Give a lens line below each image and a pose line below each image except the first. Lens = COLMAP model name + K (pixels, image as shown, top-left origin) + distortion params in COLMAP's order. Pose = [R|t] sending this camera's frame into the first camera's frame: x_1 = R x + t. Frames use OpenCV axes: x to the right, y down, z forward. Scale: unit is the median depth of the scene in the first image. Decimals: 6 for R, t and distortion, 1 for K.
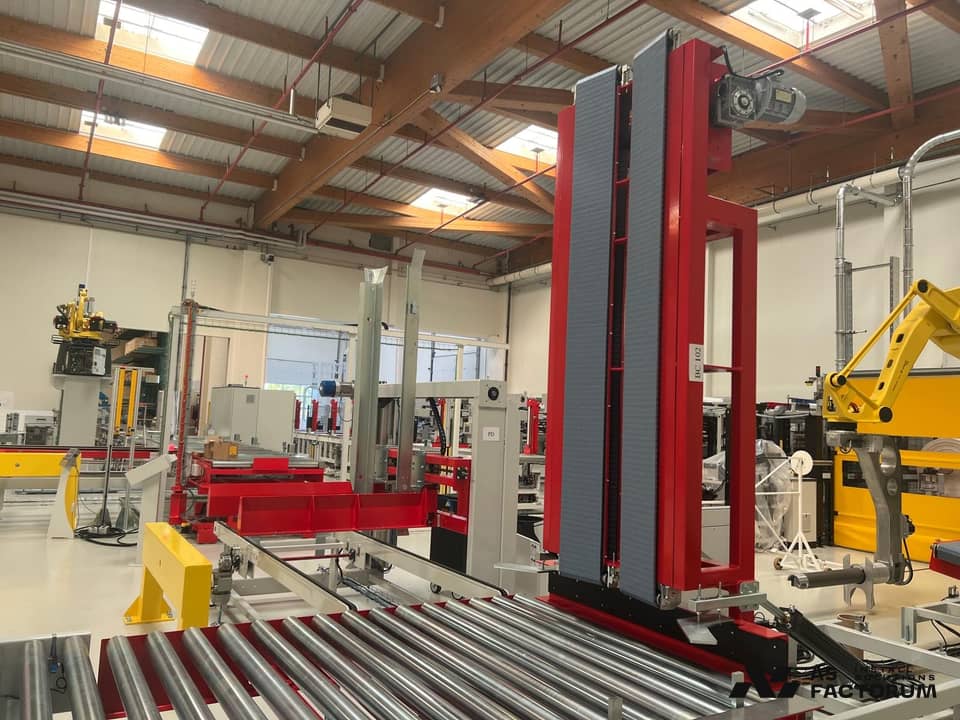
lens RADIAL K [[727.4, 0, 479.5], [0, 727.4, 357.0], [0, 0, 1]] dist [0.042018, -0.034973]
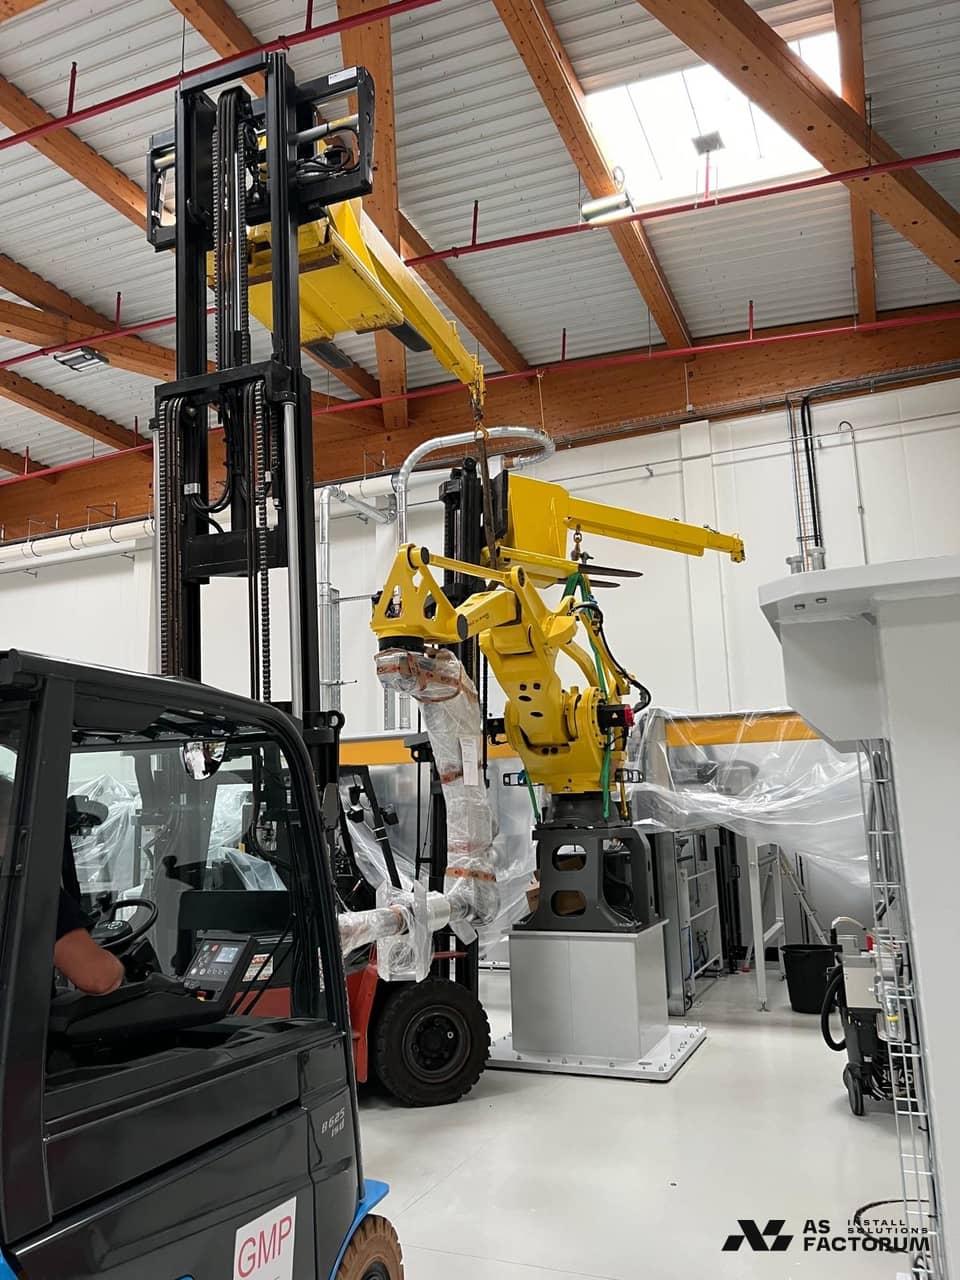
lens RADIAL K [[969.8, 0, 479.9], [0, 969.8, 635.7], [0, 0, 1]] dist [0.042018, -0.034973]
pose [[0.816931, 0.039915, 0.575353, 0.057790], [0.013712, 0.995976, -0.088564, 0.006762], [-0.576573, 0.080240, 0.813096, 0.117331]]
